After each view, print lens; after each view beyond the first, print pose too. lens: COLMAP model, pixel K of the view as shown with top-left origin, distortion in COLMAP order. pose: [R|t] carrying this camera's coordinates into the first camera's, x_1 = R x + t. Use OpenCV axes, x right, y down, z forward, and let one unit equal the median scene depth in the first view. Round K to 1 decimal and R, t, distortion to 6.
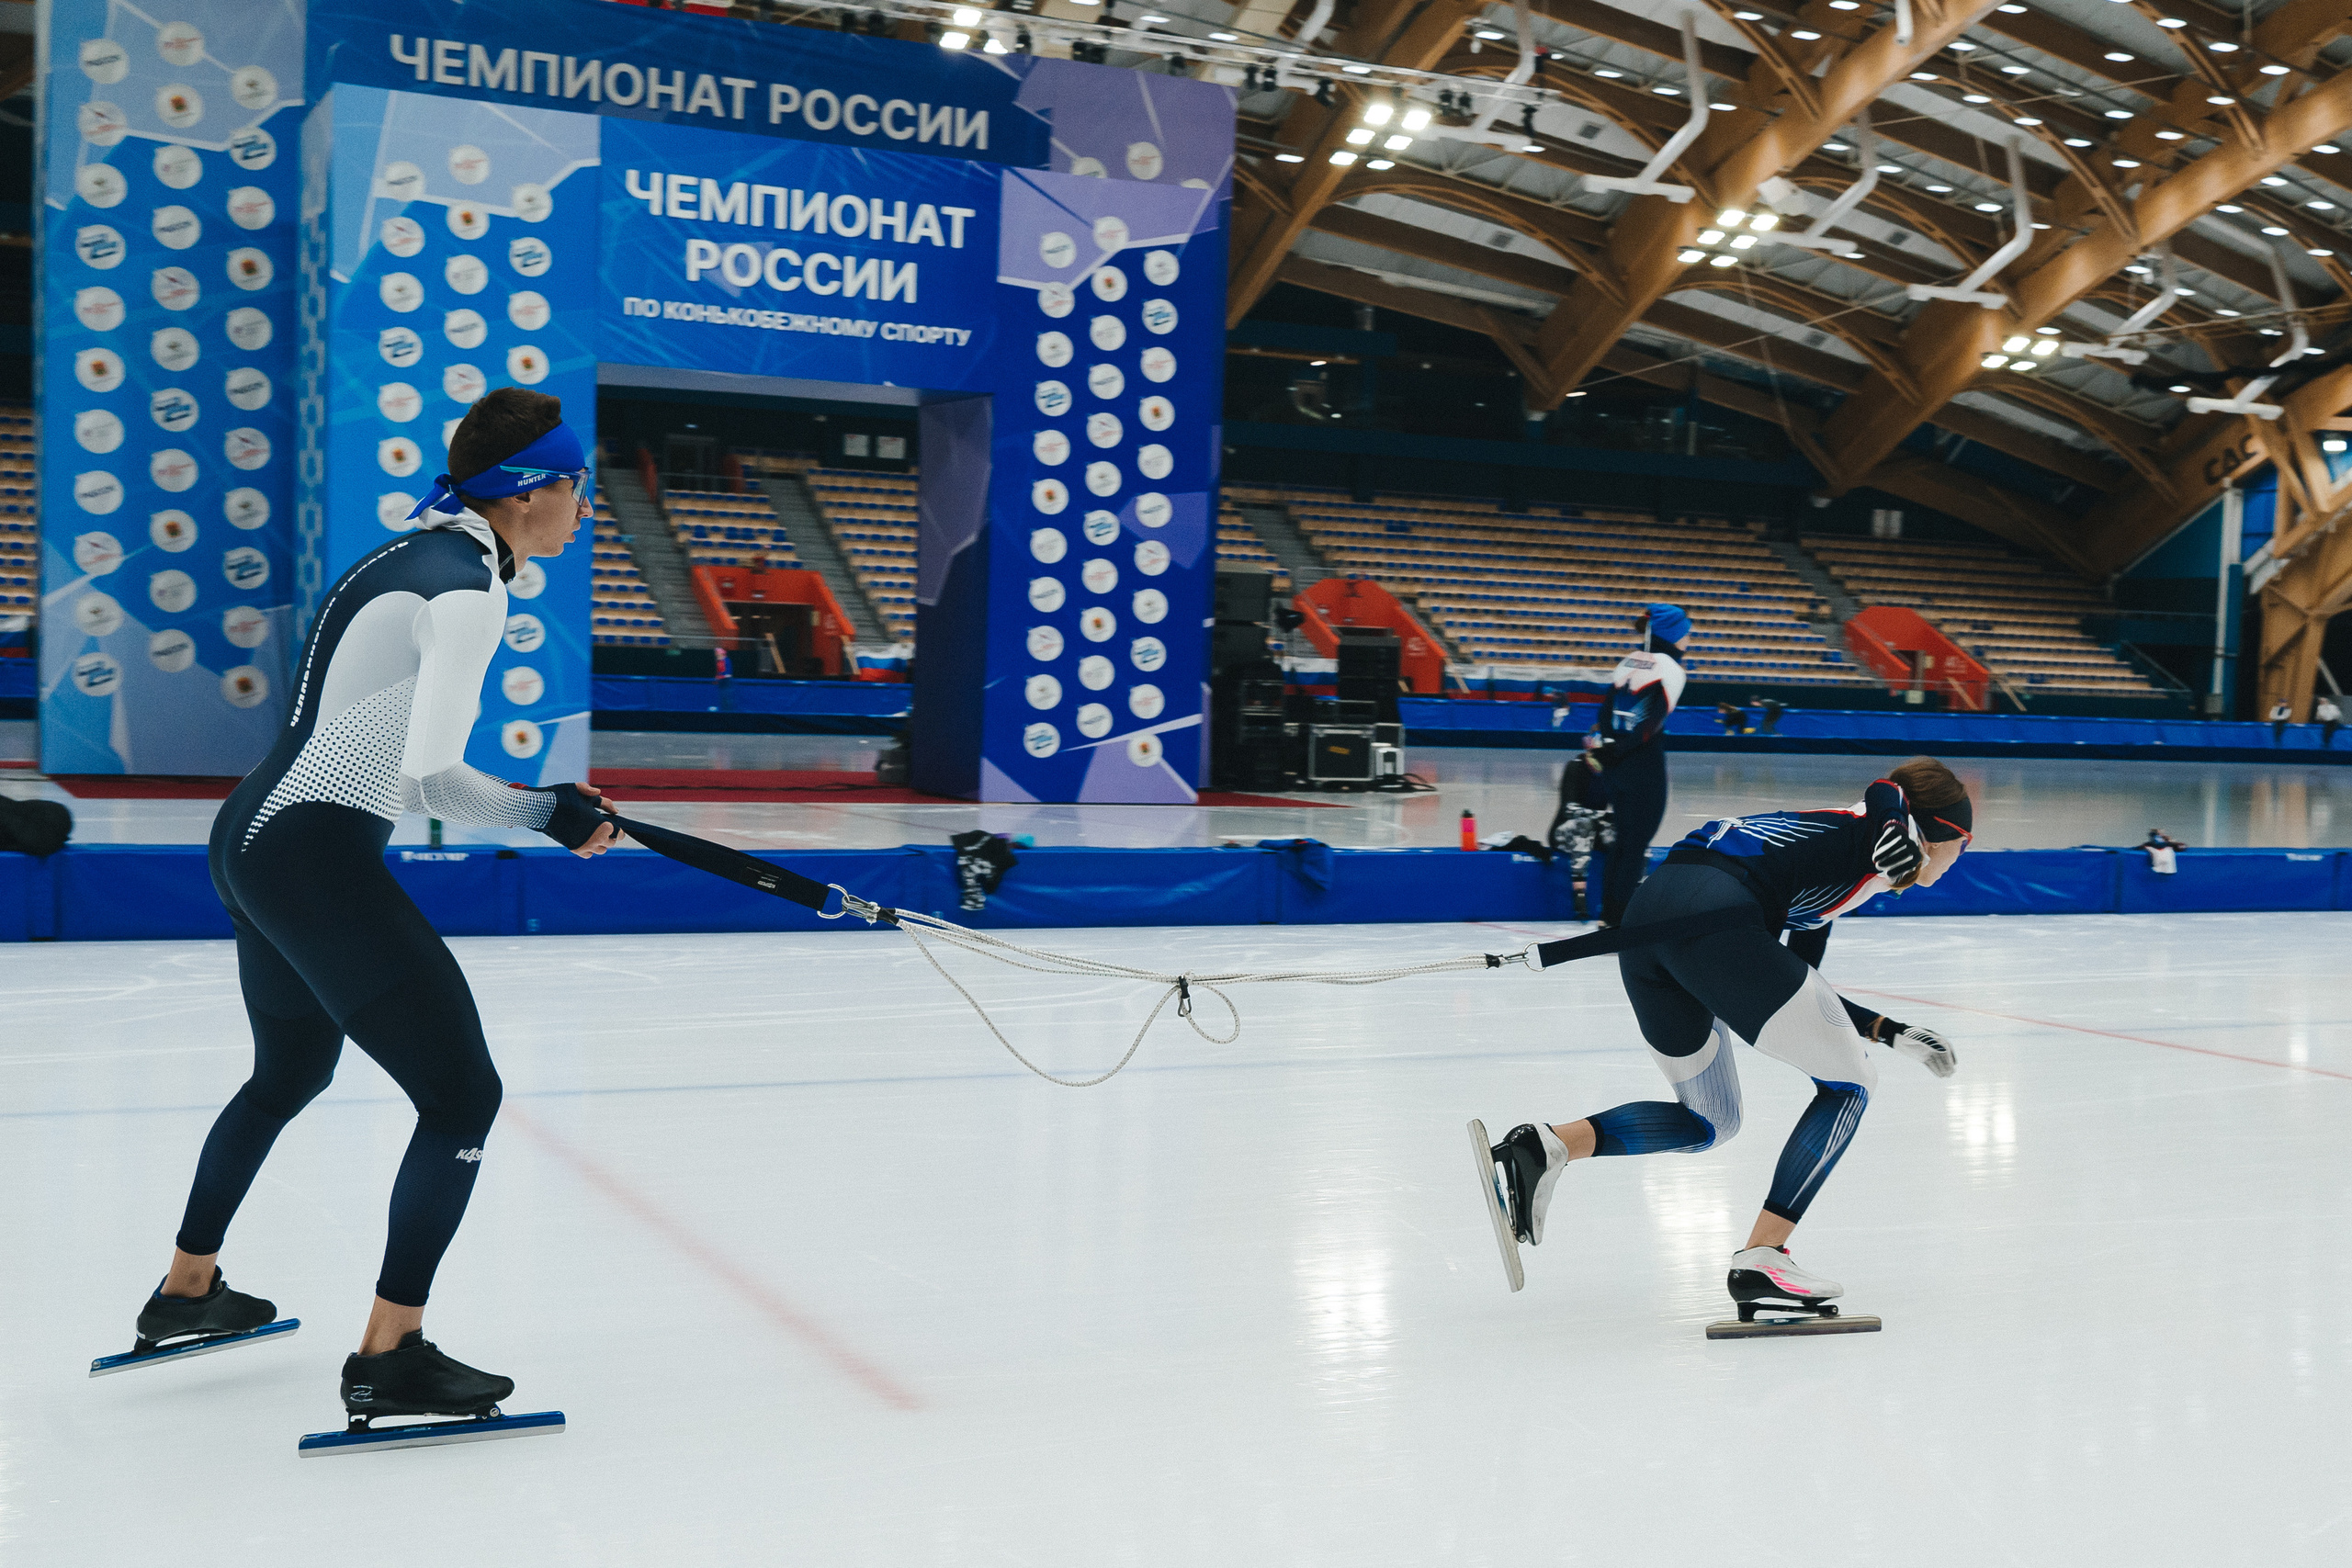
lens RADIAL K [[2310.4, 0, 1164.2], [0, 2310.4, 772.5], [0, 0, 1]] dist [0.043298, 0.000000]
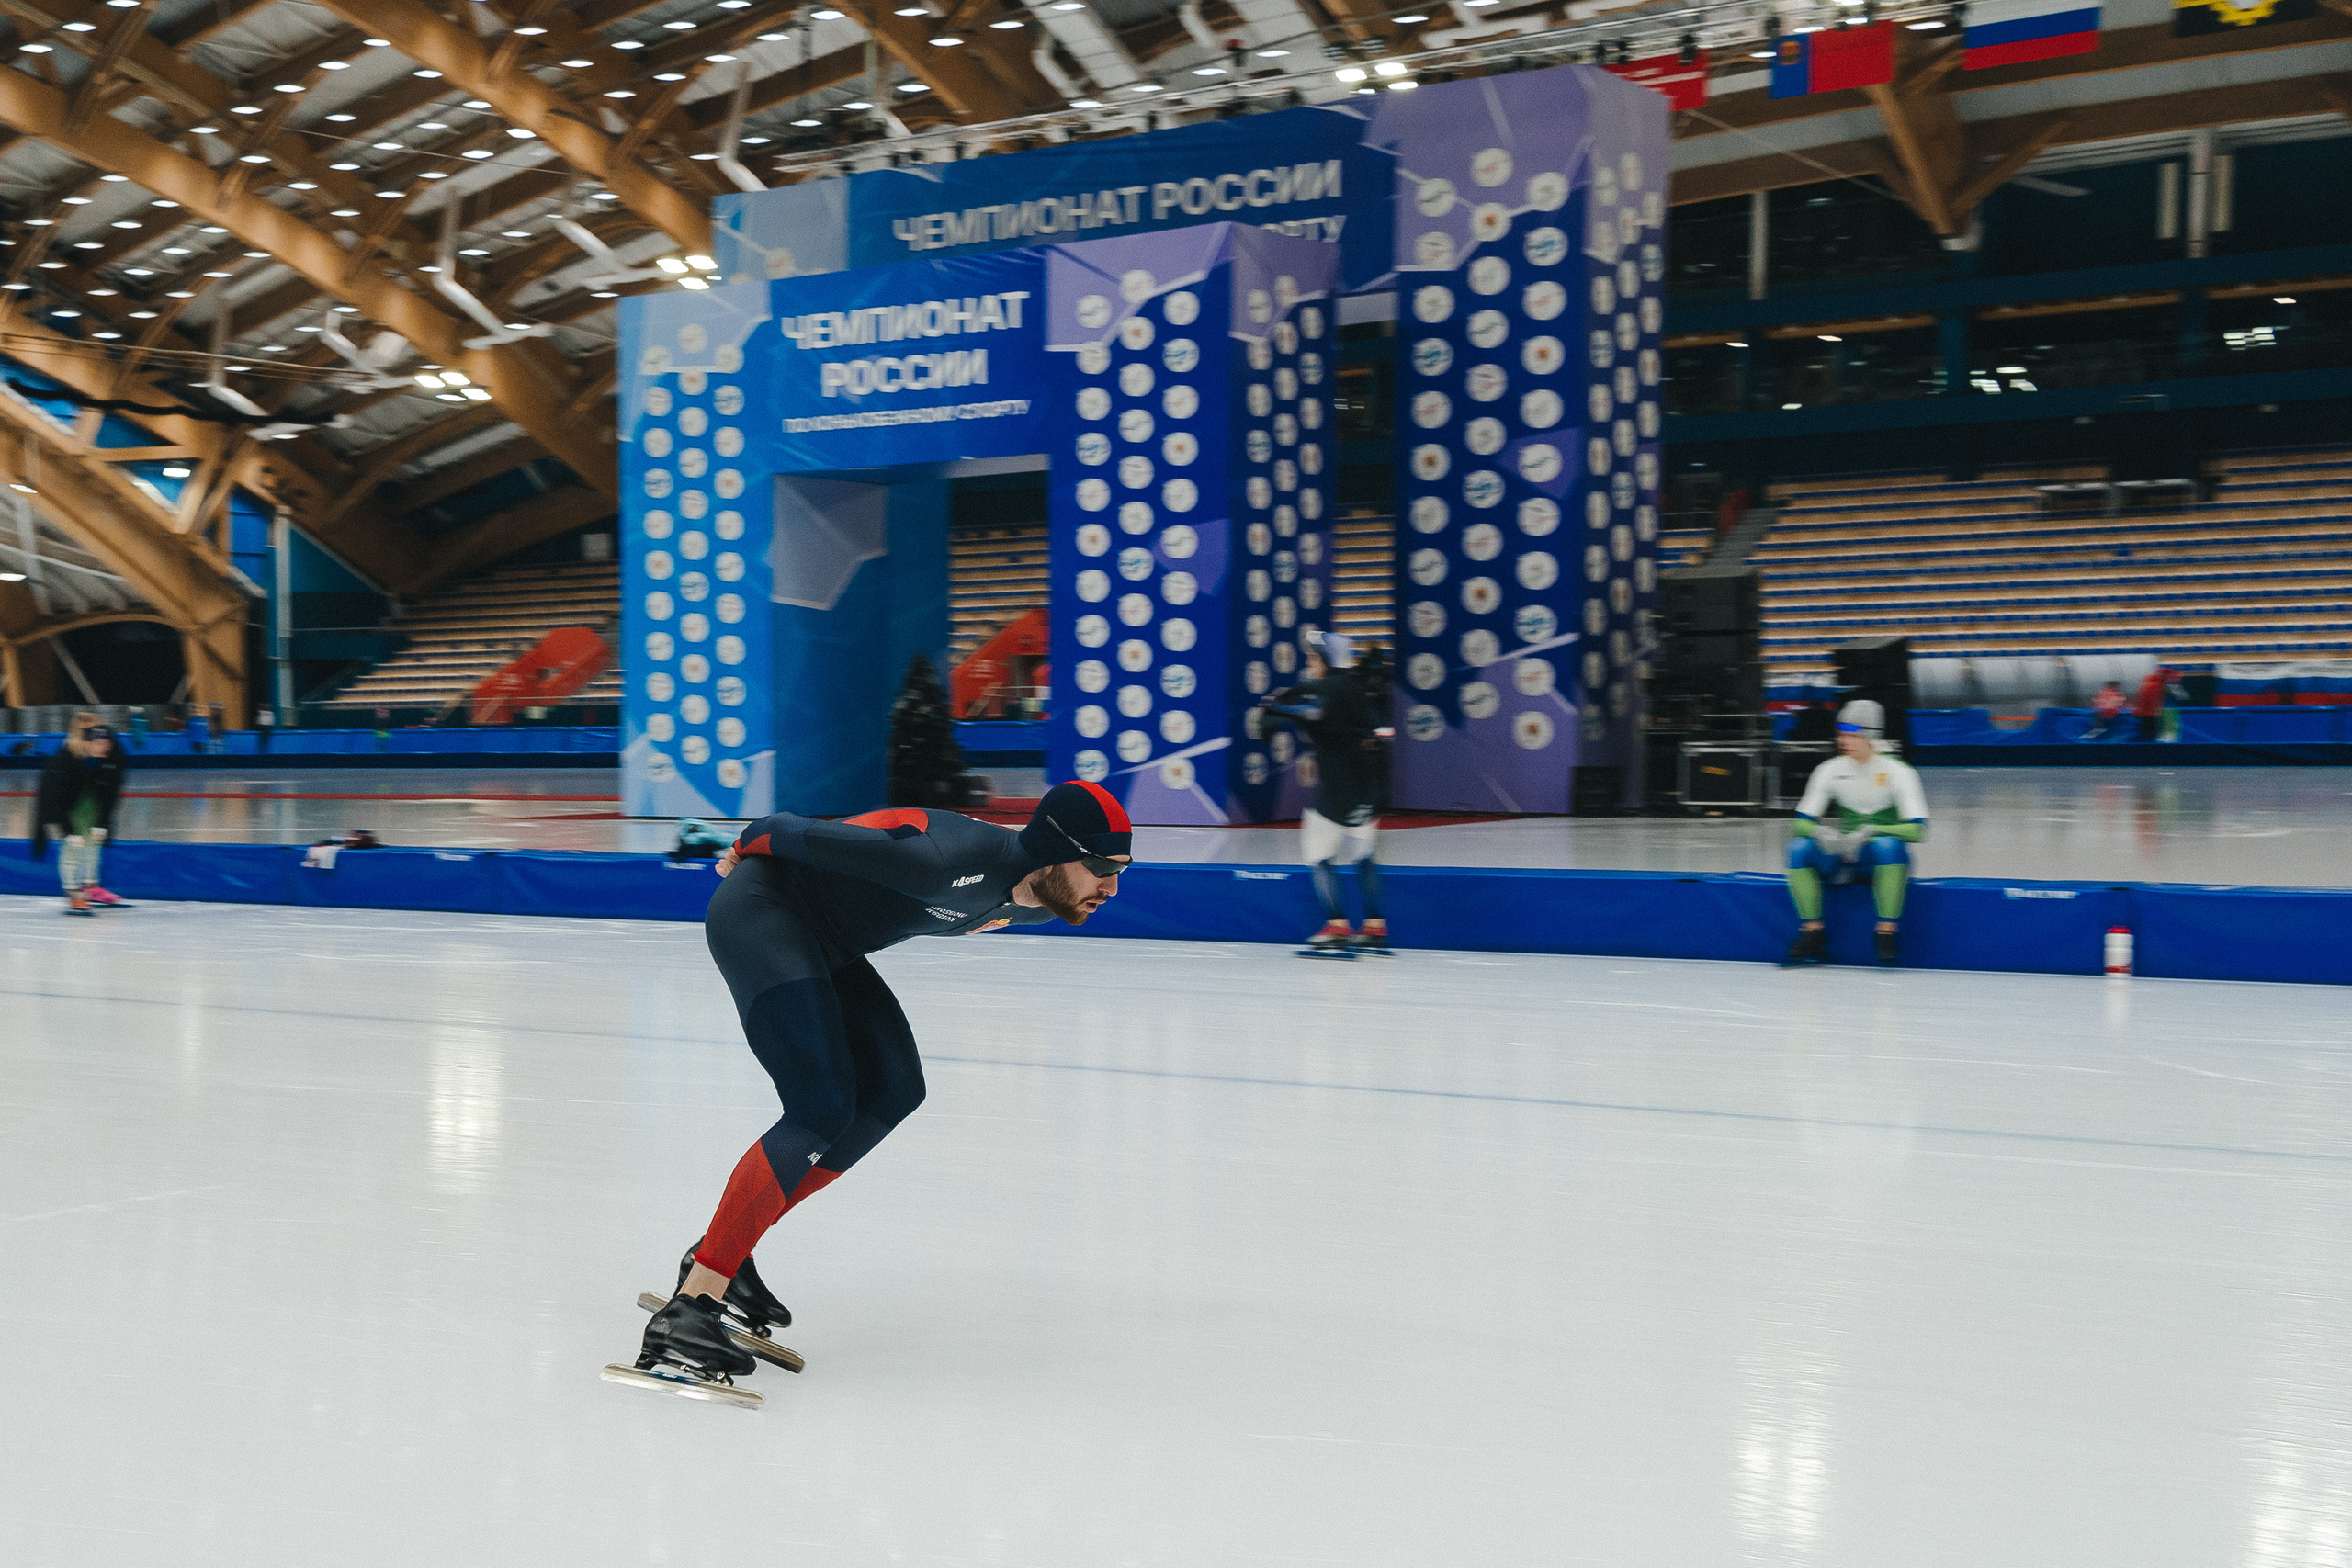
lens RADIAL K [[2310.4, 0, 1165.0], [0, 2310.4, 795.9], [0, 0, 1]] dist [0.043298, 0.000000]
pose [[0.645329, -0.013189, -0.763791, 0.803302], [0.007482, 0.999912, -0.010944, 0.012108], [0.763868, 0.001347, 0.645371, 0.333023]]
